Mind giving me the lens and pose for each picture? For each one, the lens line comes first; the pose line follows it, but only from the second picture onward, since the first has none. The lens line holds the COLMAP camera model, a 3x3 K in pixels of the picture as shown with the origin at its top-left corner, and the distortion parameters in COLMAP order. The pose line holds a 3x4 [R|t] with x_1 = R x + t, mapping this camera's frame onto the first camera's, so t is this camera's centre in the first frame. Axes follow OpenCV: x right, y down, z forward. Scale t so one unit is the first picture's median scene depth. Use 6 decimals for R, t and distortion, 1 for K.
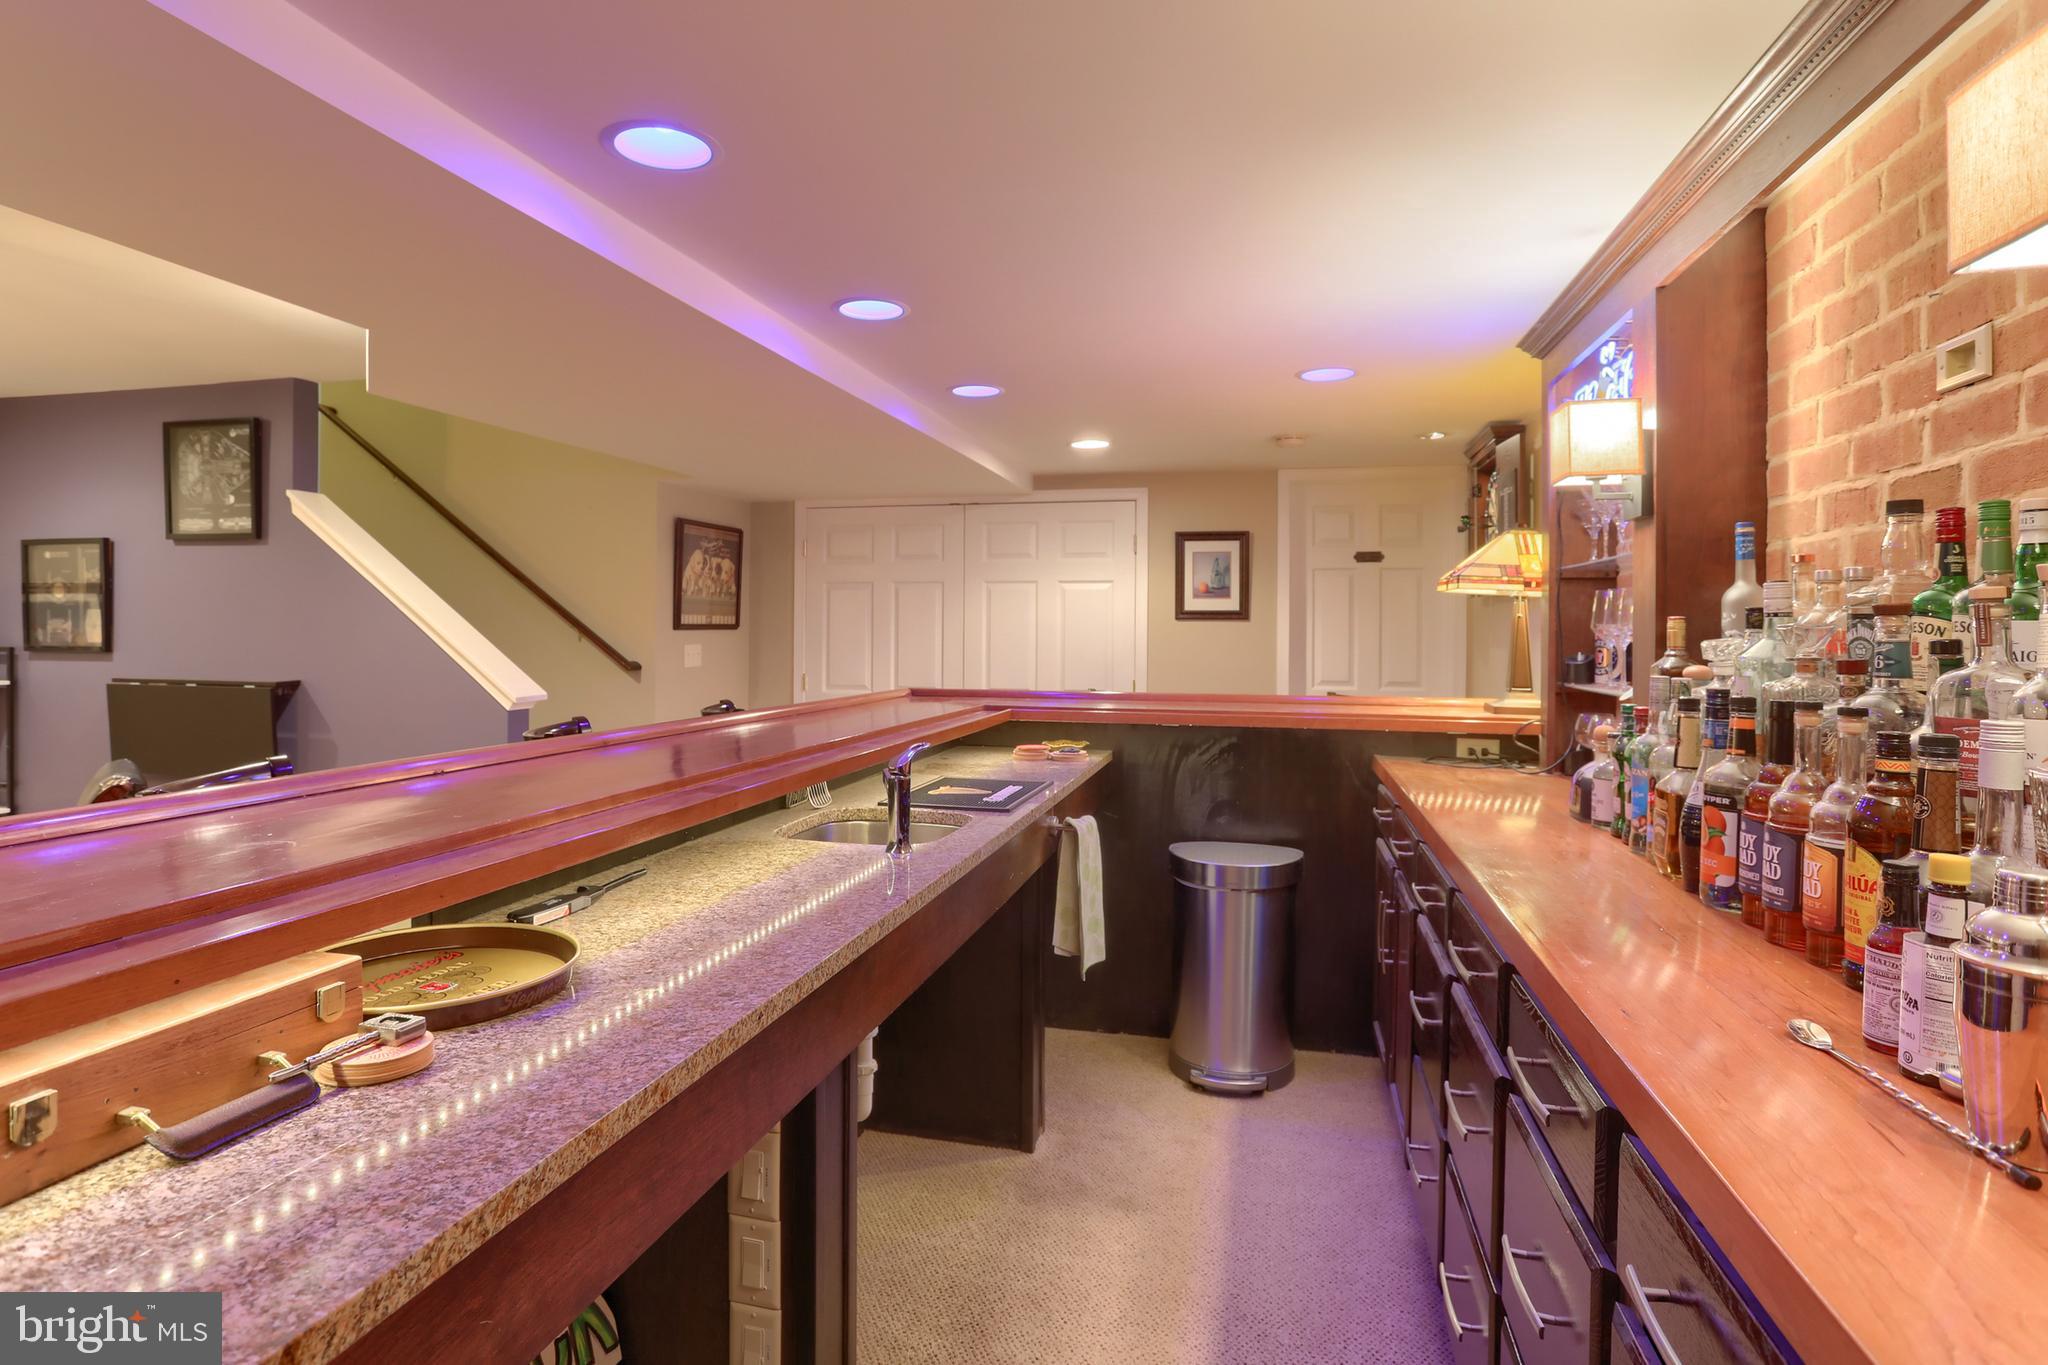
lens RADIAL K [[1047.5, 0, 1018.2], [0, 1047.5, 629.6], [0, 0, 1]] dist [-0.006093, 0.000847]
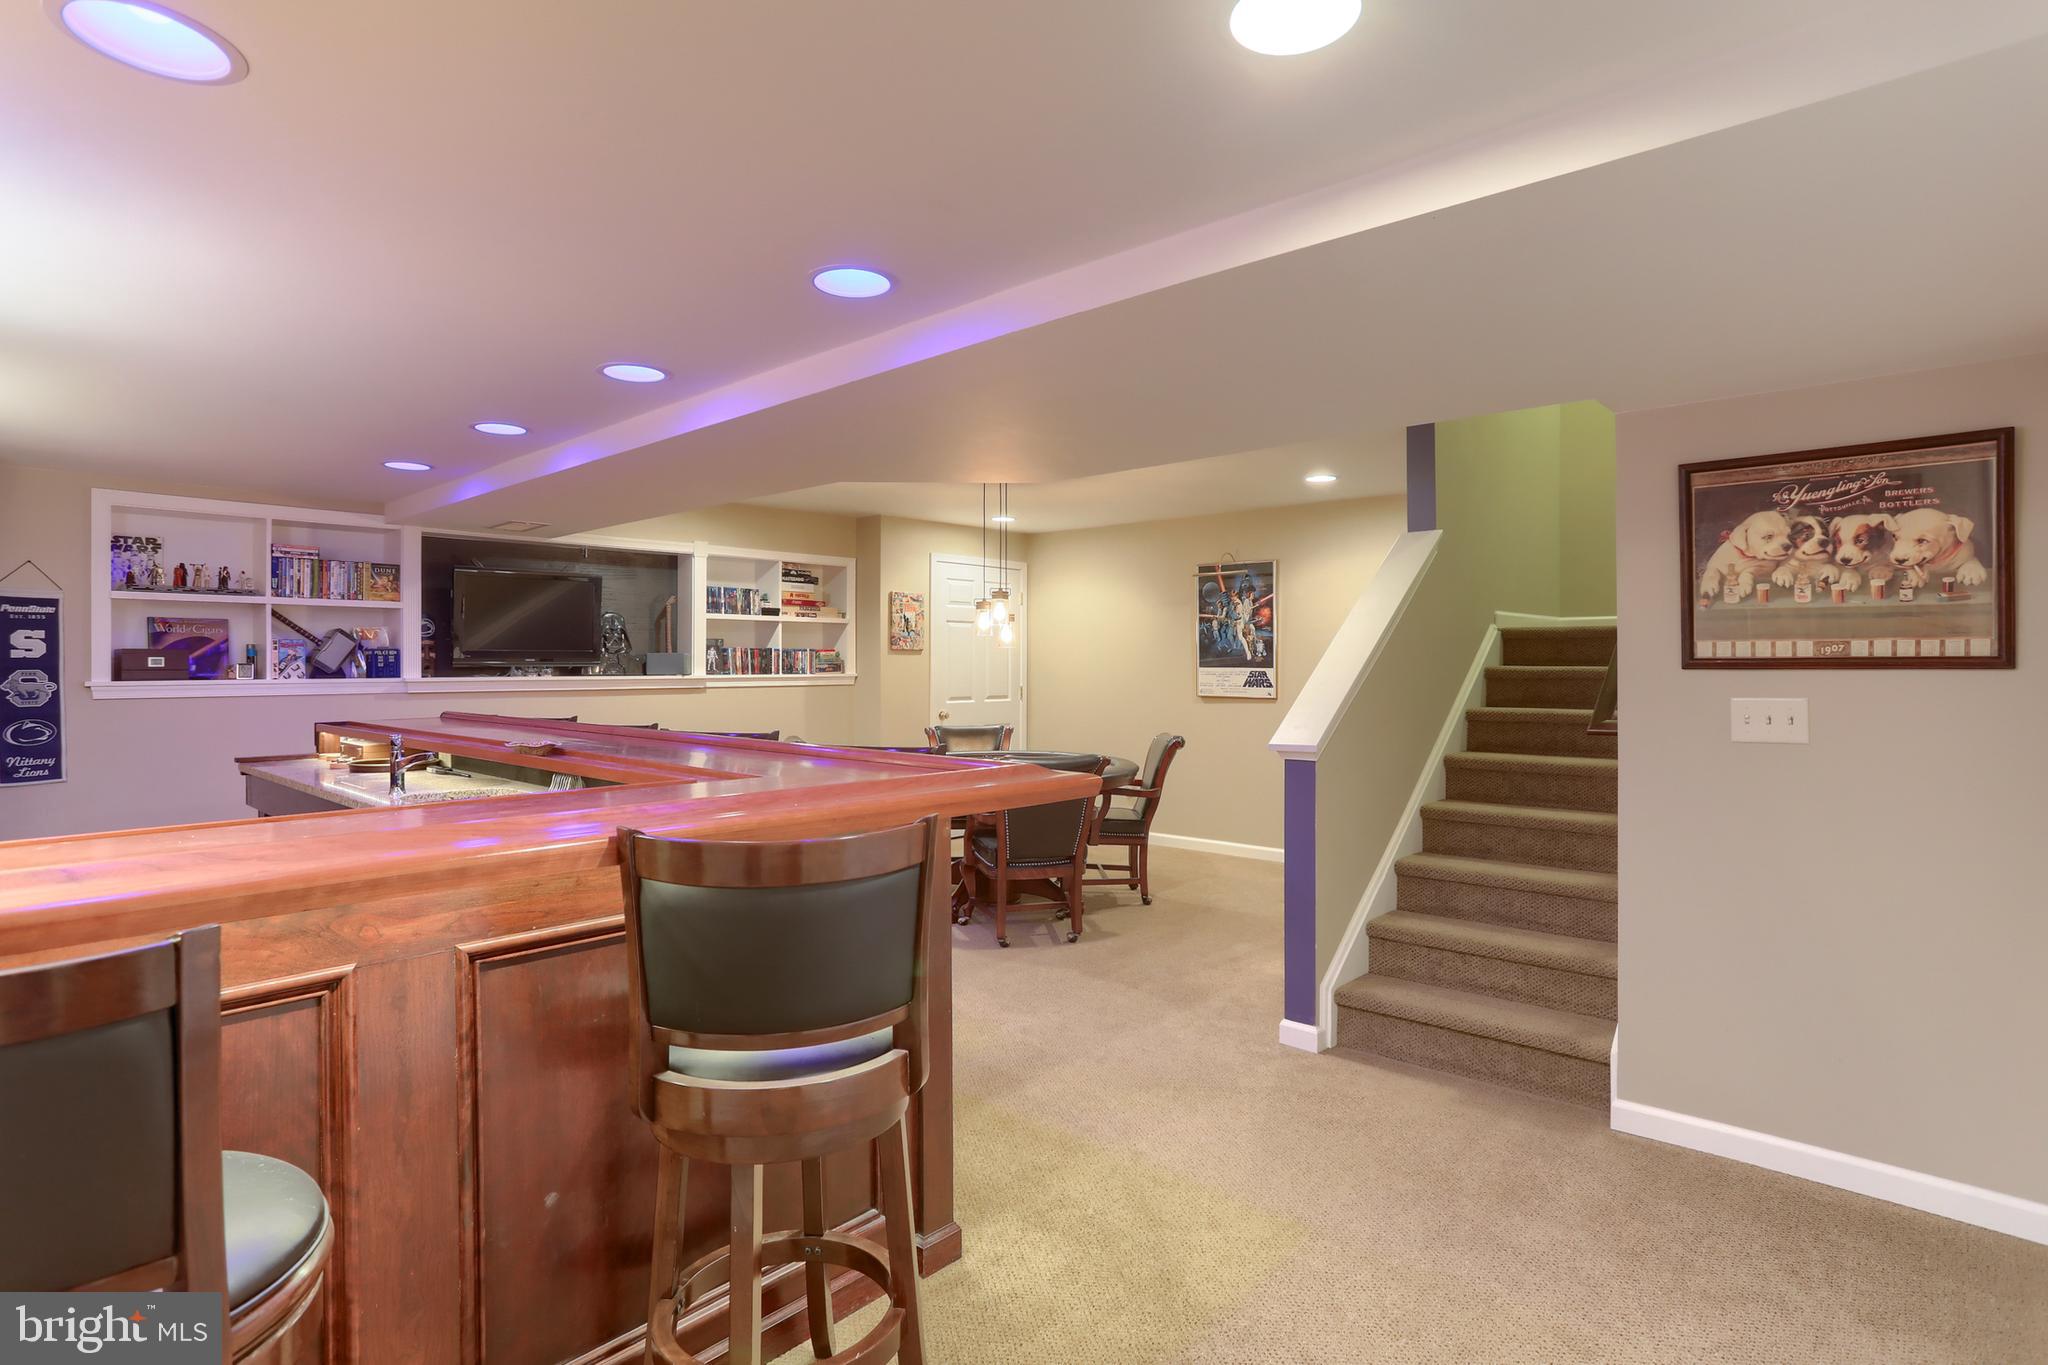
lens RADIAL K [[1035.3, 0, 1034.3], [0, 1035.3, 673.1], [0, 0, 1]] dist [-0.049632, 0.024898]
pose [[-0.489805, -0.009097, -0.871785, 0.294818], [-0.010230, 0.999937, -0.004686, 0.007932], [0.871772, 0.006623, -0.489867, 0.934031]]
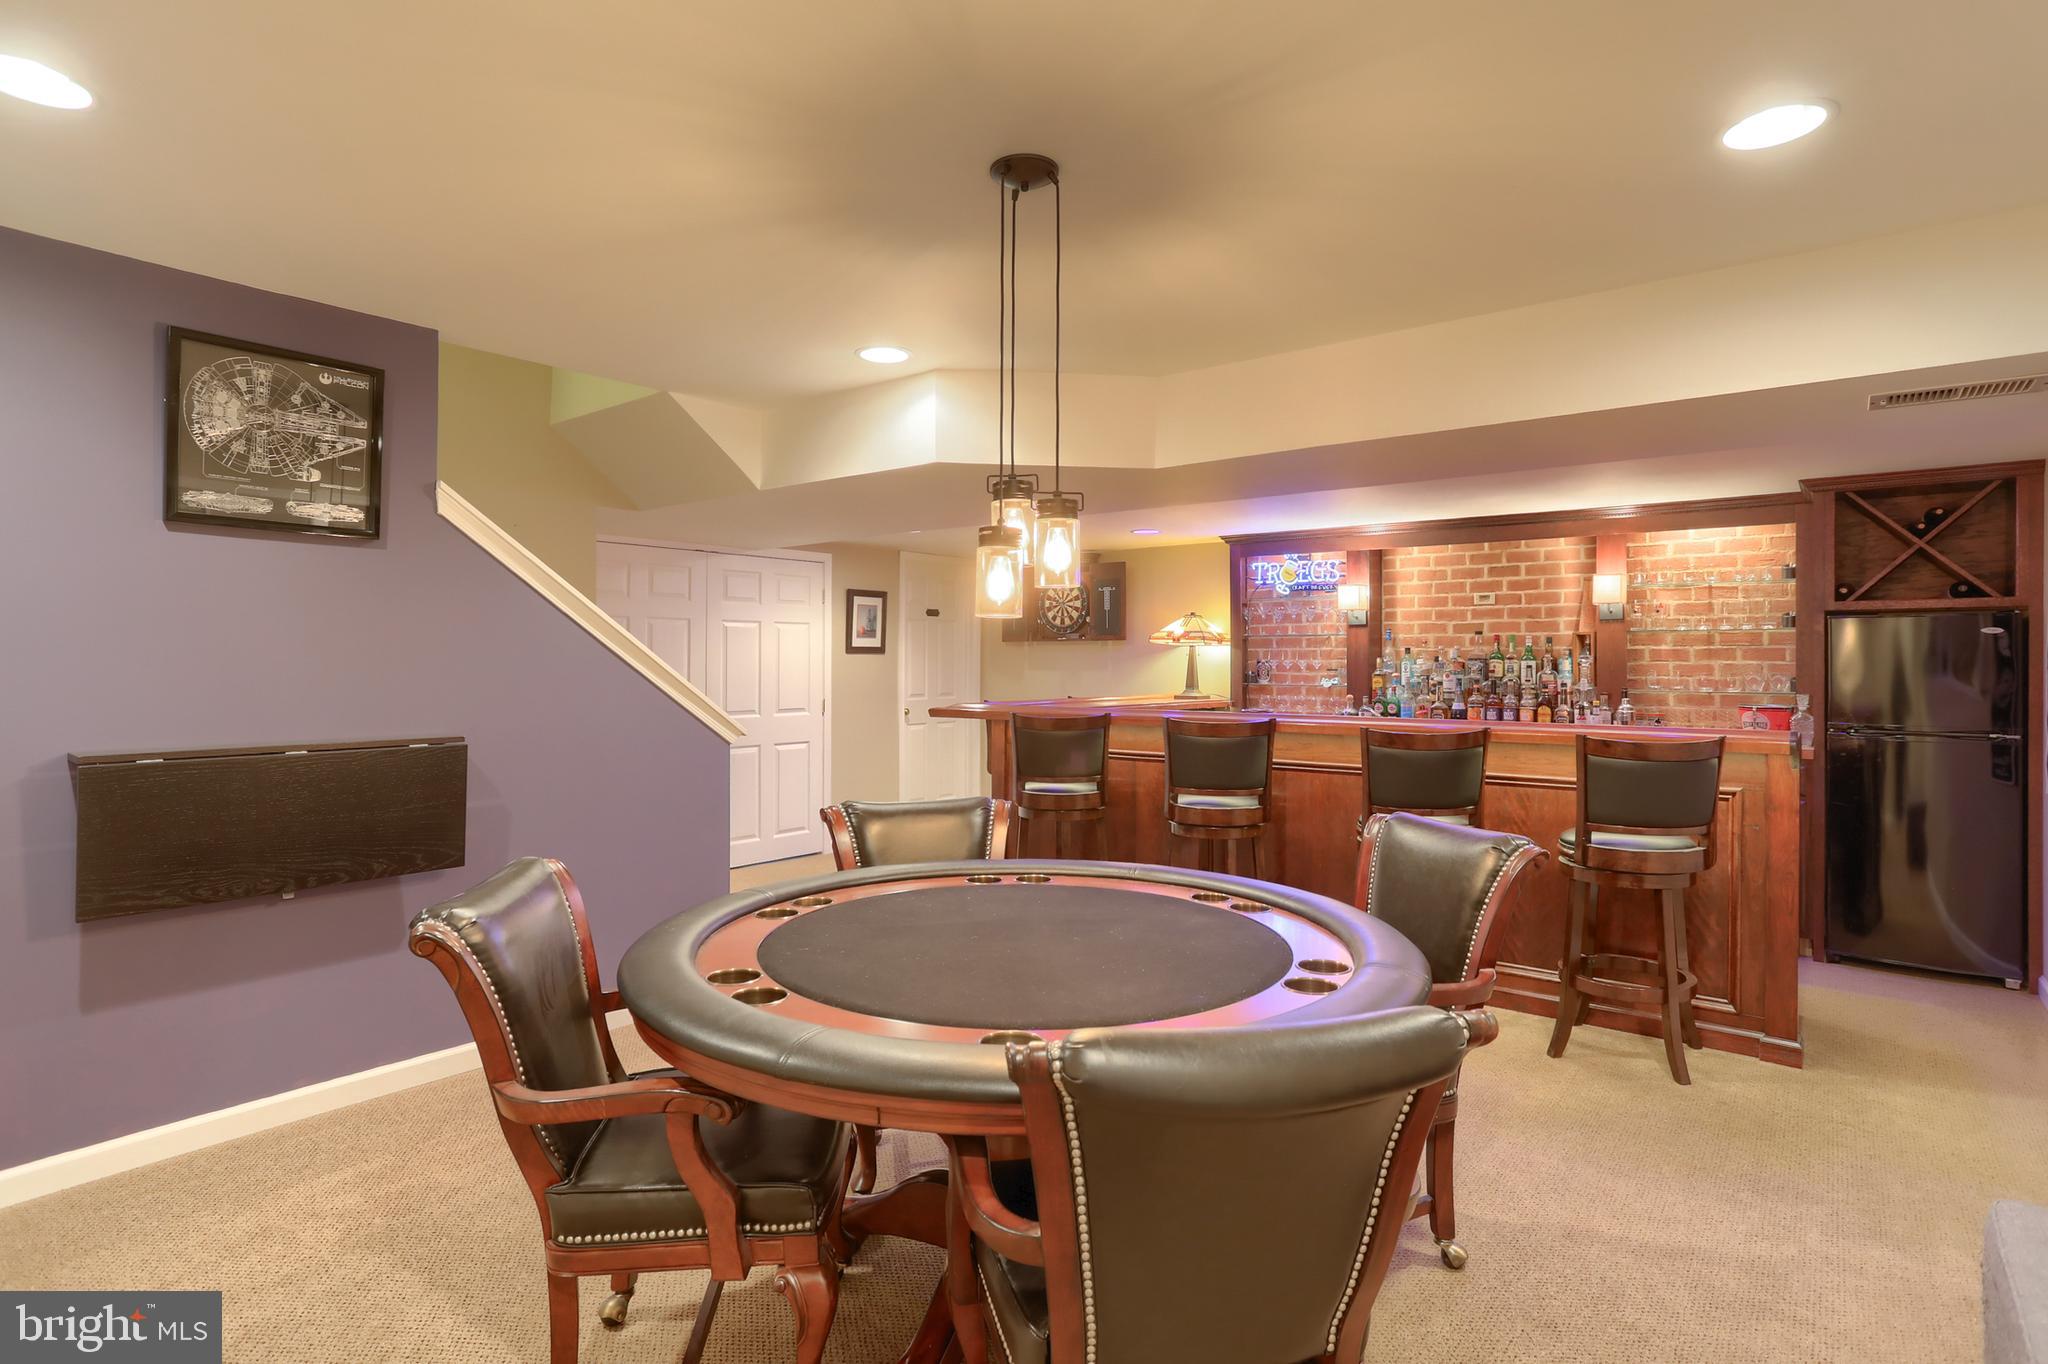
lens RADIAL K [[1035.3, 0, 1023.0], [0, 1035.3, 671.9], [0, 0, 1]] dist [-0.049632, 0.024898]
pose [[0.380762, -0.016560, 0.924525, -1.015108], [0.005815, 0.999863, 0.015515, -0.004849], [-0.924655, -0.000531, 0.380806, 0.282640]]
